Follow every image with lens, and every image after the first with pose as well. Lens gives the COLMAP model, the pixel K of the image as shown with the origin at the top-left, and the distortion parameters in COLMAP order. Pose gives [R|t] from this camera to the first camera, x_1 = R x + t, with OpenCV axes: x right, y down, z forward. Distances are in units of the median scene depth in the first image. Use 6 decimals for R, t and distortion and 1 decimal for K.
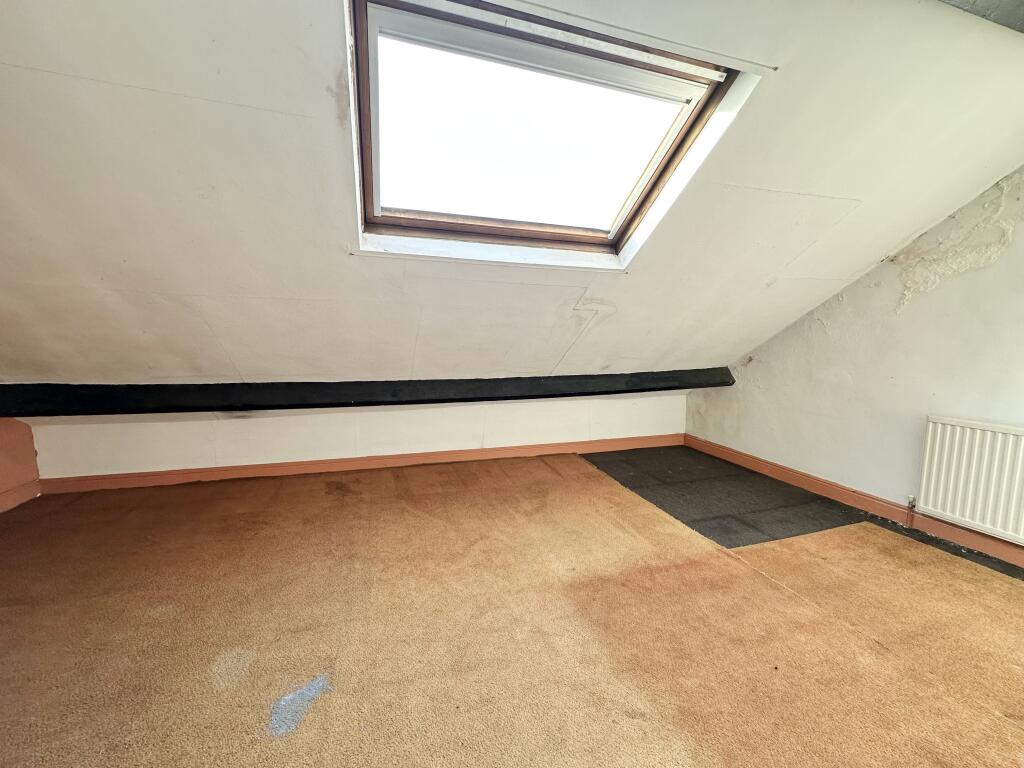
lens RADIAL K [[410.1, 0, 511.5], [0, 410.1, 384.4], [0, 0, 1]] dist [-0.003495, 0.000187]
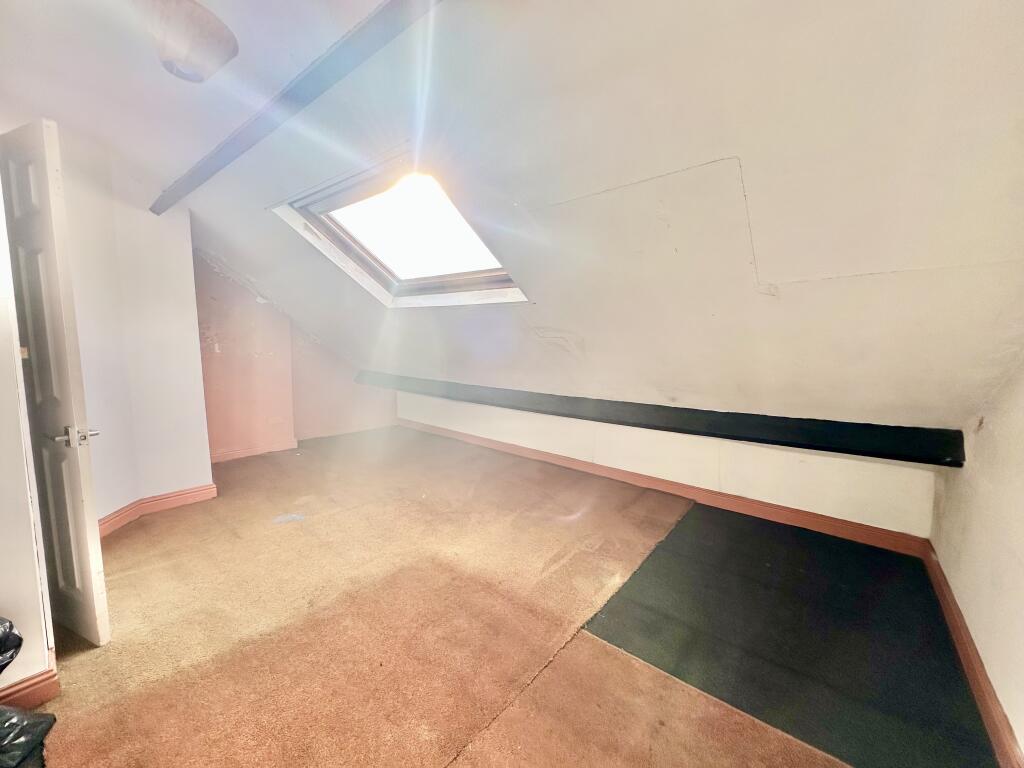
lens RADIAL K [[410.1, 0, 511.5], [0, 410.1, 384.4], [0, 0, 1]] dist [-0.003495, 0.000187]
pose [[0.541034, 0.093036, -0.835839, 0.872682], [-0.104032, 0.993633, 0.043260, -0.086185], [0.834541, 0.063549, 0.547268, 0.317532]]
